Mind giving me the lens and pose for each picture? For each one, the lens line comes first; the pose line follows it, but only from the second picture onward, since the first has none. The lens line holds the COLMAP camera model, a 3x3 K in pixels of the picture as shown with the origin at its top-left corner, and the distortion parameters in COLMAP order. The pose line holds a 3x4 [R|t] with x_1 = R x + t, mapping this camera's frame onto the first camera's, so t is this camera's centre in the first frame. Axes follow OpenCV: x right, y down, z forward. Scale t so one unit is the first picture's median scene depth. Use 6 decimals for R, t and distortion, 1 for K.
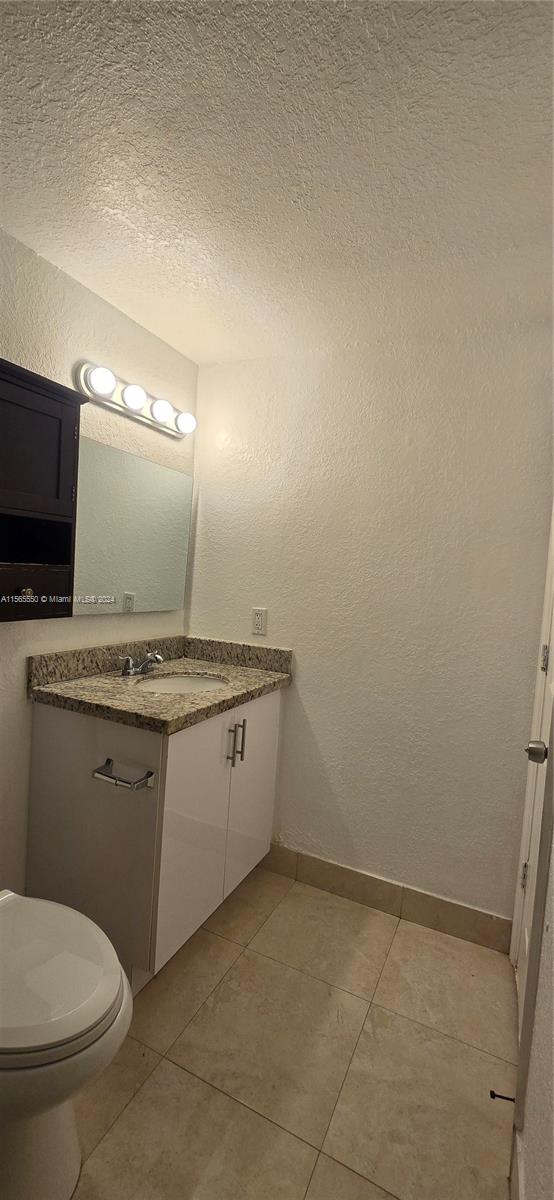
lens RADIAL K [[487.6, 0, 283.0], [0, 487.6, 599.3], [0, 0, 1]] dist [-0.002172, 0.000048]
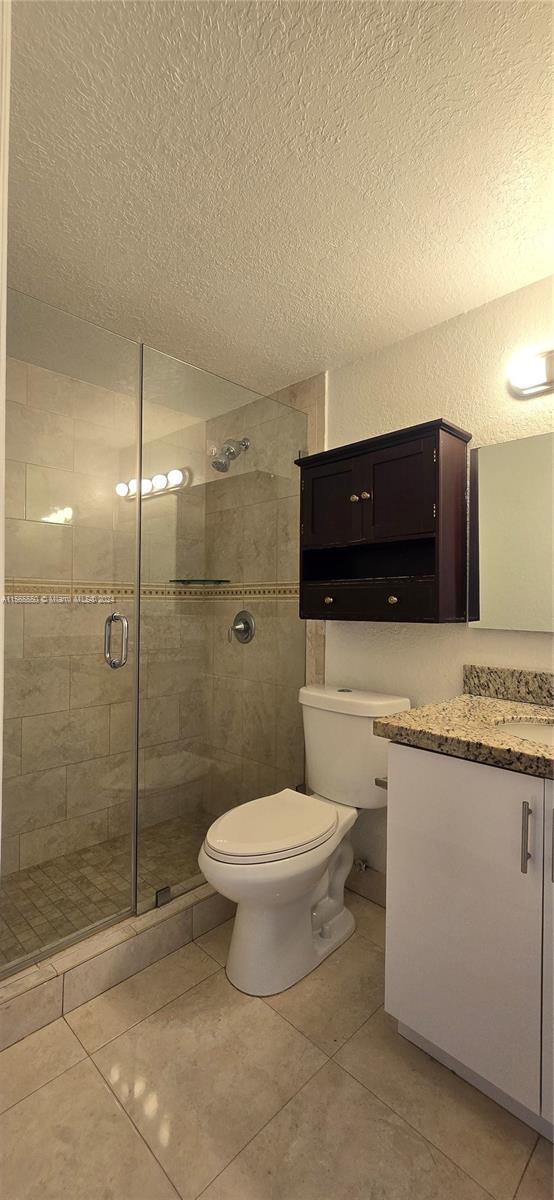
lens RADIAL K [[487.6, 0, 283.0], [0, 487.6, 599.3], [0, 0, 1]] dist [-0.002172, 0.000048]
pose [[-0.328855, -0.079136, -0.941059, 0.626596], [-0.080359, 0.995214, -0.055608, 0.063749], [0.940955, 0.057336, -0.333641, 0.944948]]
